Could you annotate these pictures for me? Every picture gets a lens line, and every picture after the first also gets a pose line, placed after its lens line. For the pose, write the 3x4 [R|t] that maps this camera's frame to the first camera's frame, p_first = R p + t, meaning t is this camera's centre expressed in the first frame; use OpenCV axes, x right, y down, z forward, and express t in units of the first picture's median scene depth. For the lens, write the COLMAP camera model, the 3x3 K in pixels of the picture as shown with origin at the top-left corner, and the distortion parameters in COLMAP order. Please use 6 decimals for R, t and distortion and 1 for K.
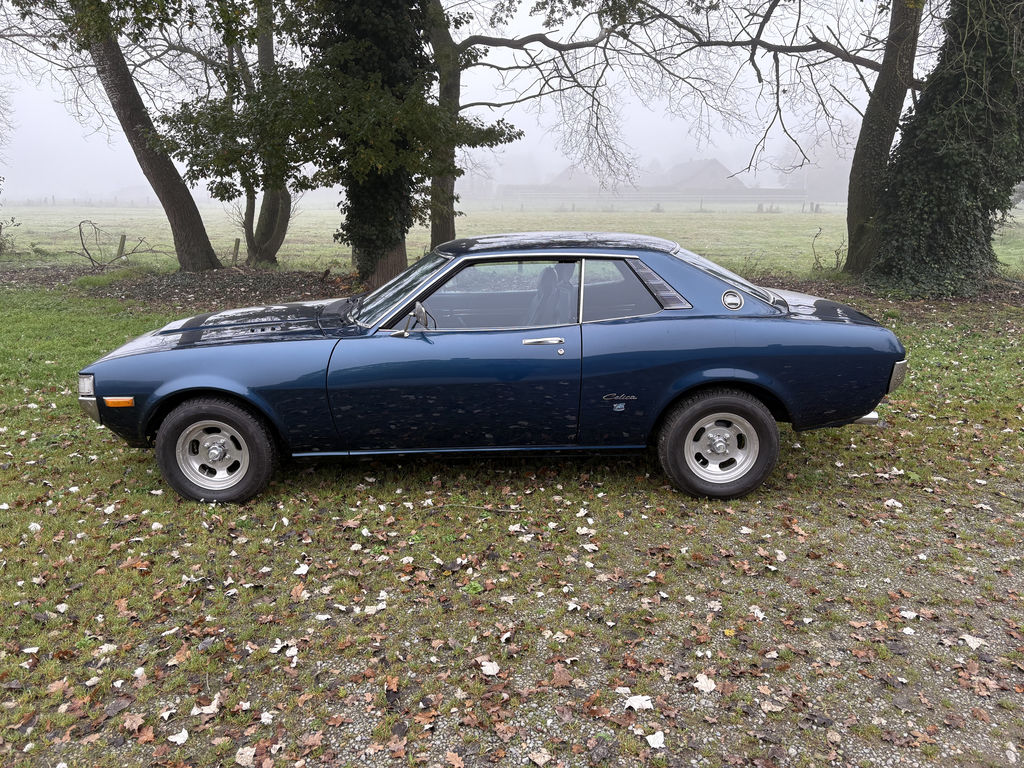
lens RADIAL K [[757.2, 0, 521.7], [0, 757.2, 383.4], [0, 0, 1]] dist [0.072034, -0.082314]
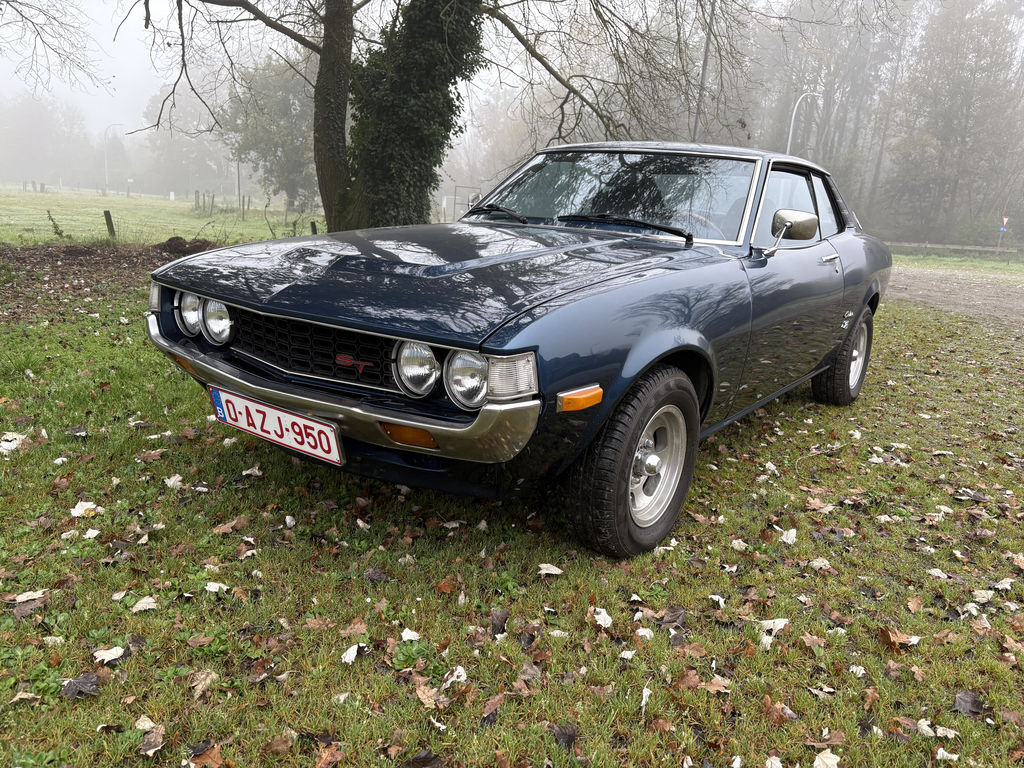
lens RADIAL K [[757.2, 0, 521.7], [0, 757.2, 383.4], [0, 0, 1]] dist [0.072034, -0.082314]
pose [[0.572254, -0.148487, 0.806521, -0.310827], [0.138700, 0.986827, 0.083271, -0.010328], [-0.808262, 0.064212, 0.585311, 0.245845]]
